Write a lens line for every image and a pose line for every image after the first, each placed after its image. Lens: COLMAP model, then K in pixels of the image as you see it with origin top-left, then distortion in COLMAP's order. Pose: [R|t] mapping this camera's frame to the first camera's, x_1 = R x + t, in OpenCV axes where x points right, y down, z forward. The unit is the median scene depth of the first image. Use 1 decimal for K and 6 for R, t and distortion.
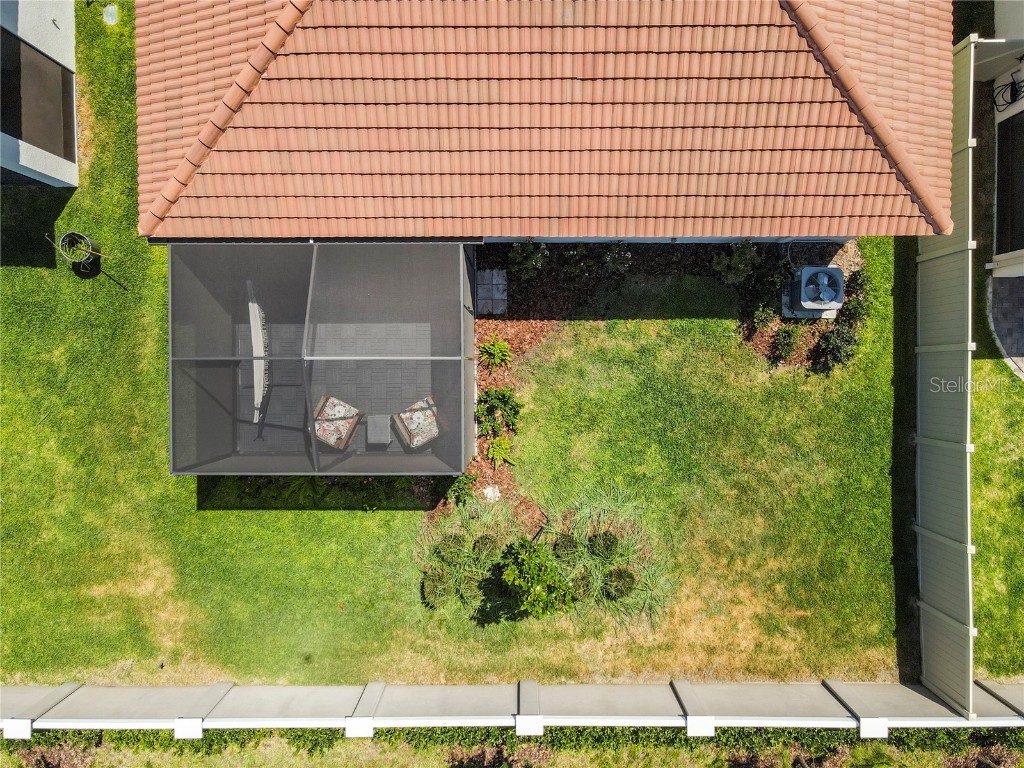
lens RADIAL K [[757.3, 0, 516.0], [0, 757.3, 379.2], [0, 0, 1]] dist [0.015581, 0.010084]
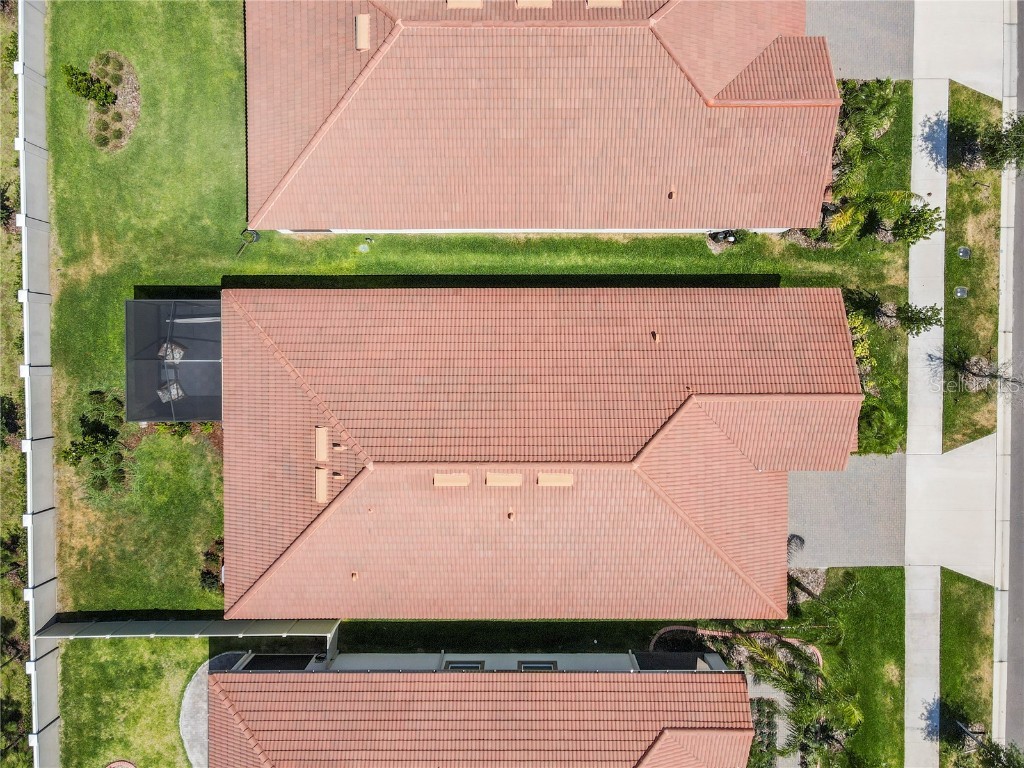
lens RADIAL K [[757.3, 0, 516.0], [0, 757.3, 379.2], [0, 0, 1]] dist [0.015581, 0.010084]
pose [[-0.000198, 0.999598, 0.028346, -0.218674], [-0.999983, -0.000030, -0.005896, -0.886494], [-0.005893, -0.028347, 0.999581, -1.144991]]
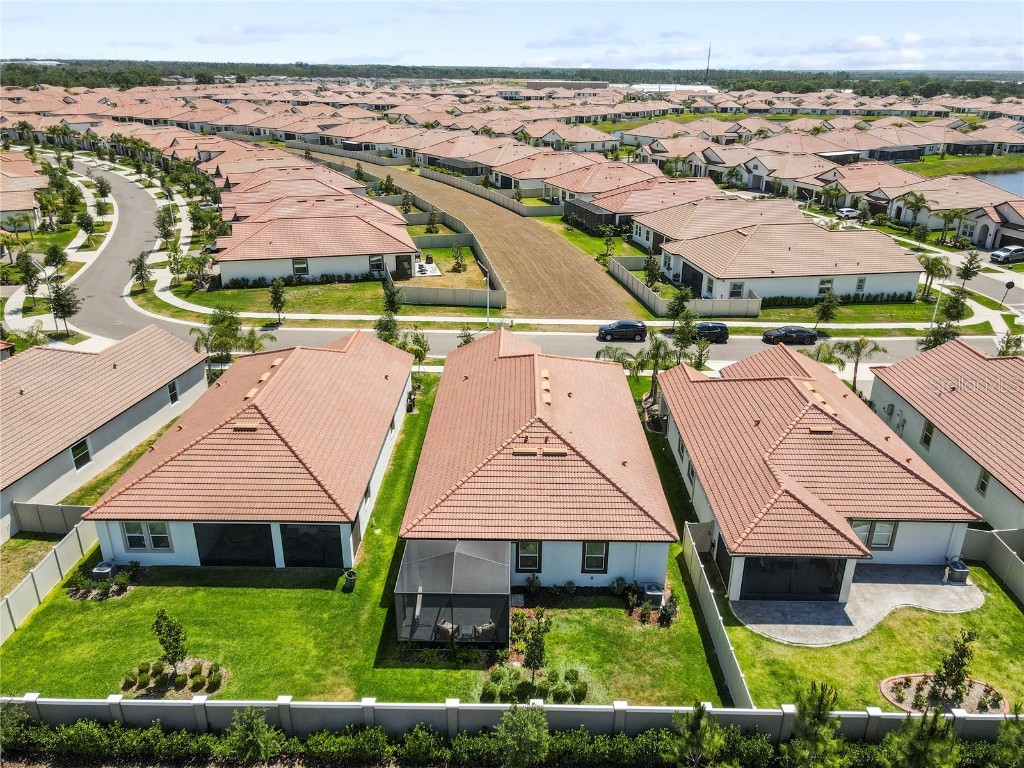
lens RADIAL K [[757.3, 0, 516.0], [0, 757.3, 379.2], [0, 0, 1]] dist [0.015581, 0.010084]
pose [[0.999805, 0.019049, -0.005184, -0.038074], [-0.011807, 0.366533, -0.930330, 1.796192], [-0.015821, 0.930210, 0.366686, -0.485847]]
